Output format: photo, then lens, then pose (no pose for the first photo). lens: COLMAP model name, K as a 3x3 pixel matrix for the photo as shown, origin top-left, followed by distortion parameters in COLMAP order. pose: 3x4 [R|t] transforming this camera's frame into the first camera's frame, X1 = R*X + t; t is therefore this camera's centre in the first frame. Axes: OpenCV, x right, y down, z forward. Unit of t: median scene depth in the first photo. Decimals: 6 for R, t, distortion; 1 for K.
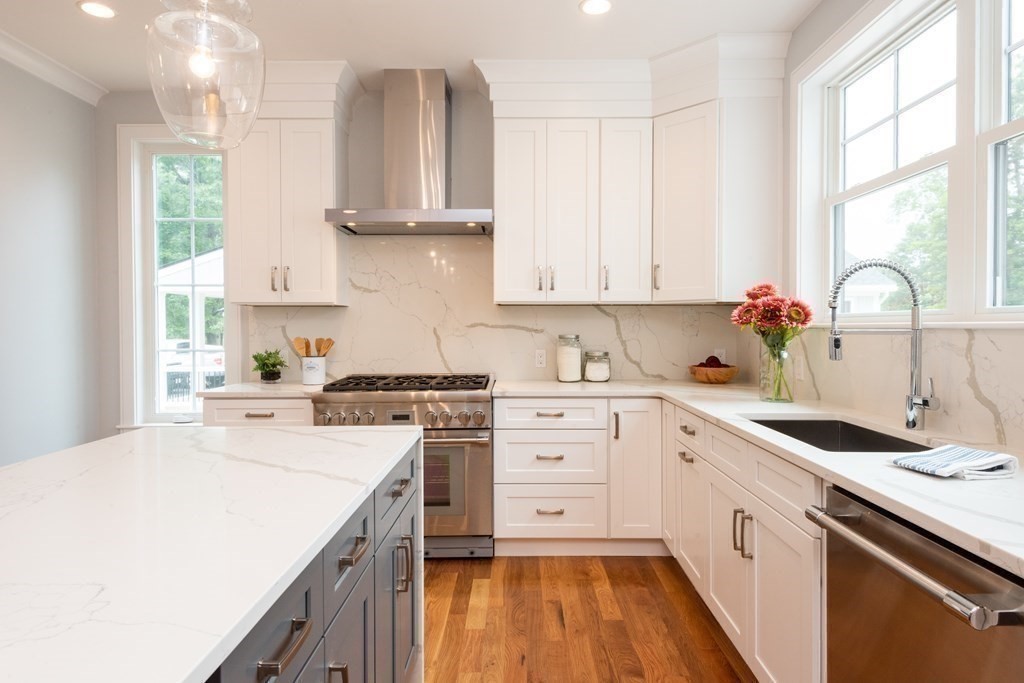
lens RADIAL K [[603.8, 0, 512.7], [0, 603.8, 336.2], [0, 0, 1]] dist [0.019444, 0.001331]
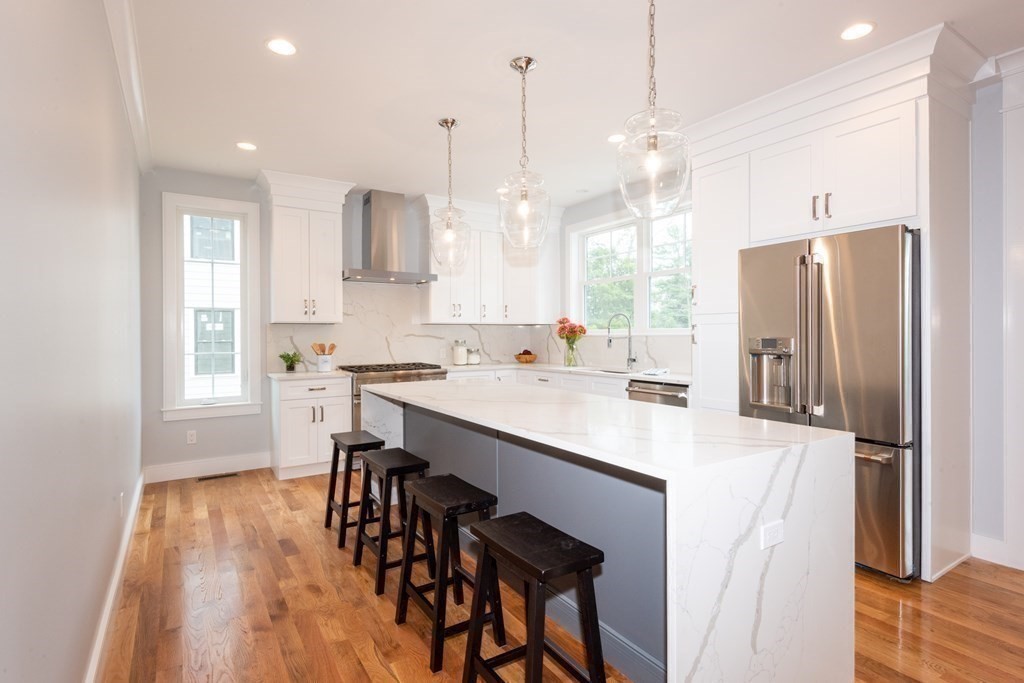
lens RADIAL K [[523.1, 0, 508.5], [0, 523.1, 336.6], [0, 0, 1]] dist [-0.000109, -0.000269]
pose [[0.836576, -0.004723, 0.547830, -0.709935], [0.012513, 0.999867, -0.010488, 0.005730], [-0.547708, 0.015629, 0.836524, -0.471442]]
